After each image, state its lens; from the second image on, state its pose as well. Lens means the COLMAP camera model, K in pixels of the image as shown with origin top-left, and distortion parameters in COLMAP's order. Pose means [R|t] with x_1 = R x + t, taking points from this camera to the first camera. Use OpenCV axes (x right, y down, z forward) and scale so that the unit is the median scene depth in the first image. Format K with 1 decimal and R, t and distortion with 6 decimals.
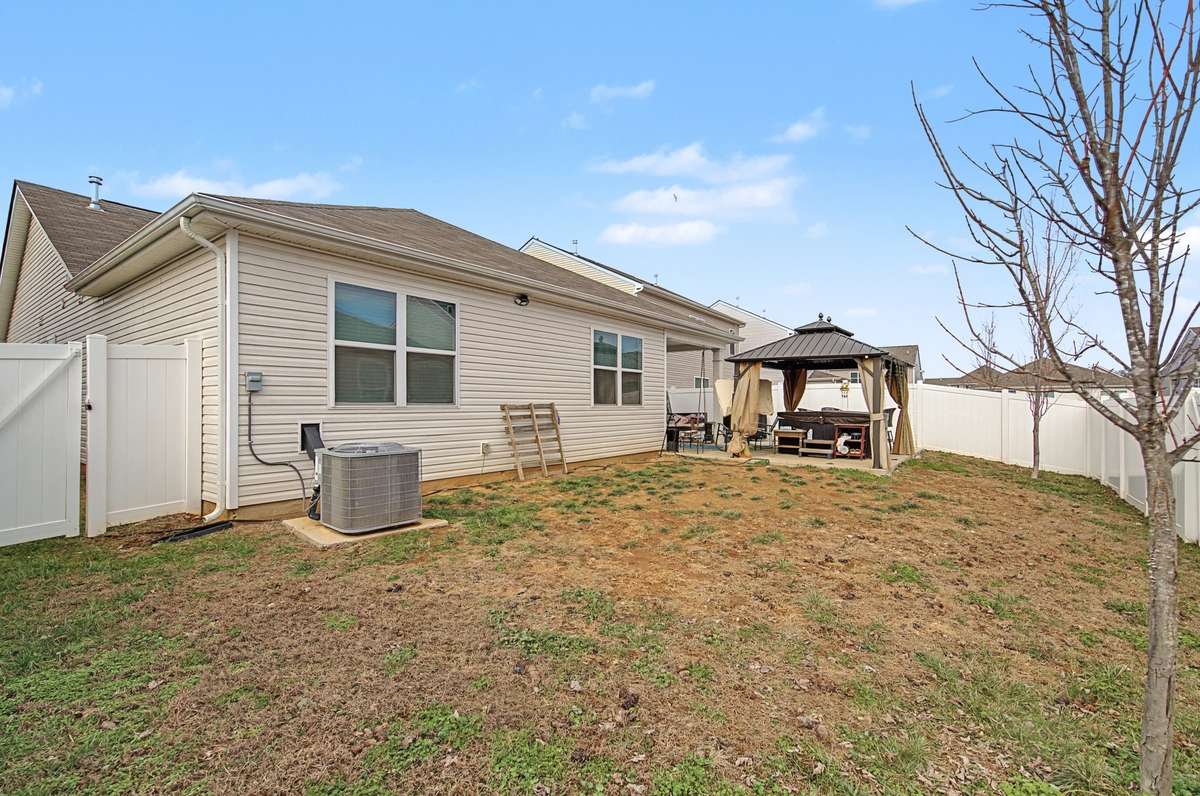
lens RADIAL K [[534.5, 0, 602.2], [0, 534.5, 405.4], [0, 0, 1]] dist [-0.000299, -0.000101]
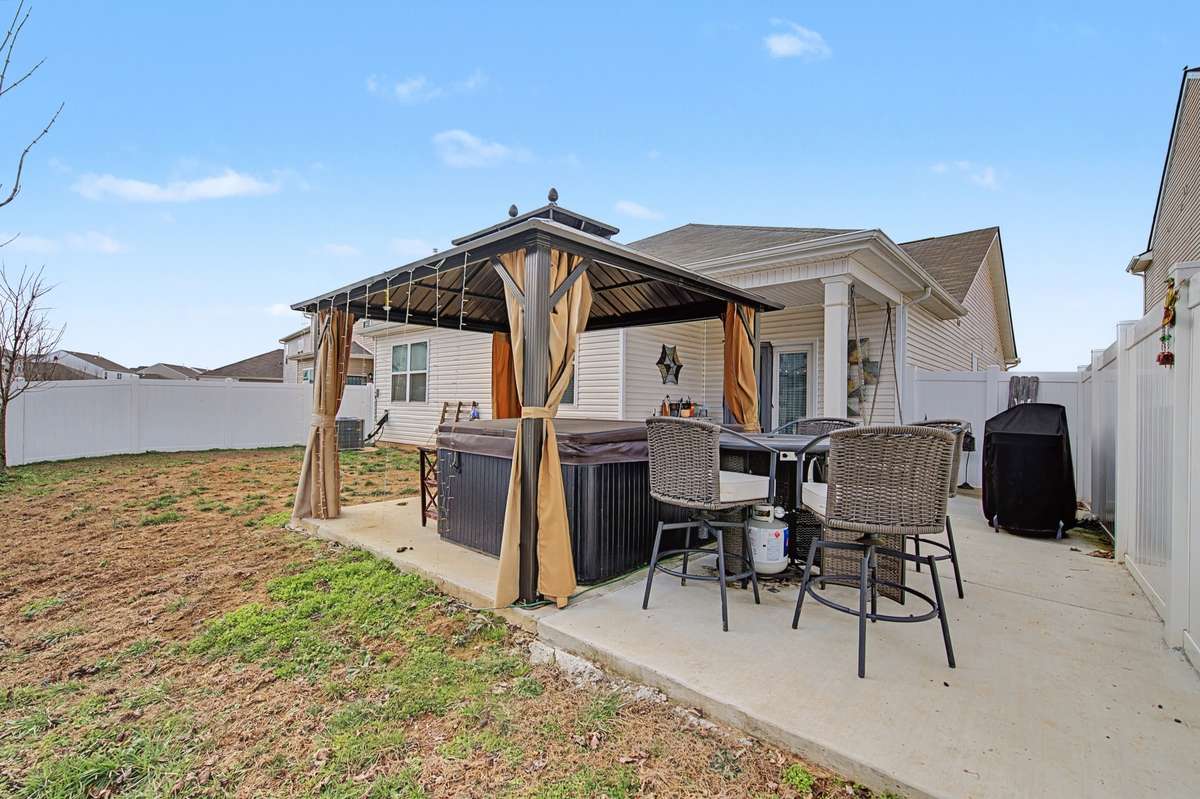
lens RADIAL K [[534.5, 0, 602.2], [0, 534.5, 406.9], [0, 0, 1]] dist [-0.000299, -0.000101]
pose [[-0.093795, -0.000842, -0.995591, 1.279051], [-0.013646, 0.999907, 0.000440, 0.003216], [0.995498, 0.013627, -0.093798, 1.664226]]
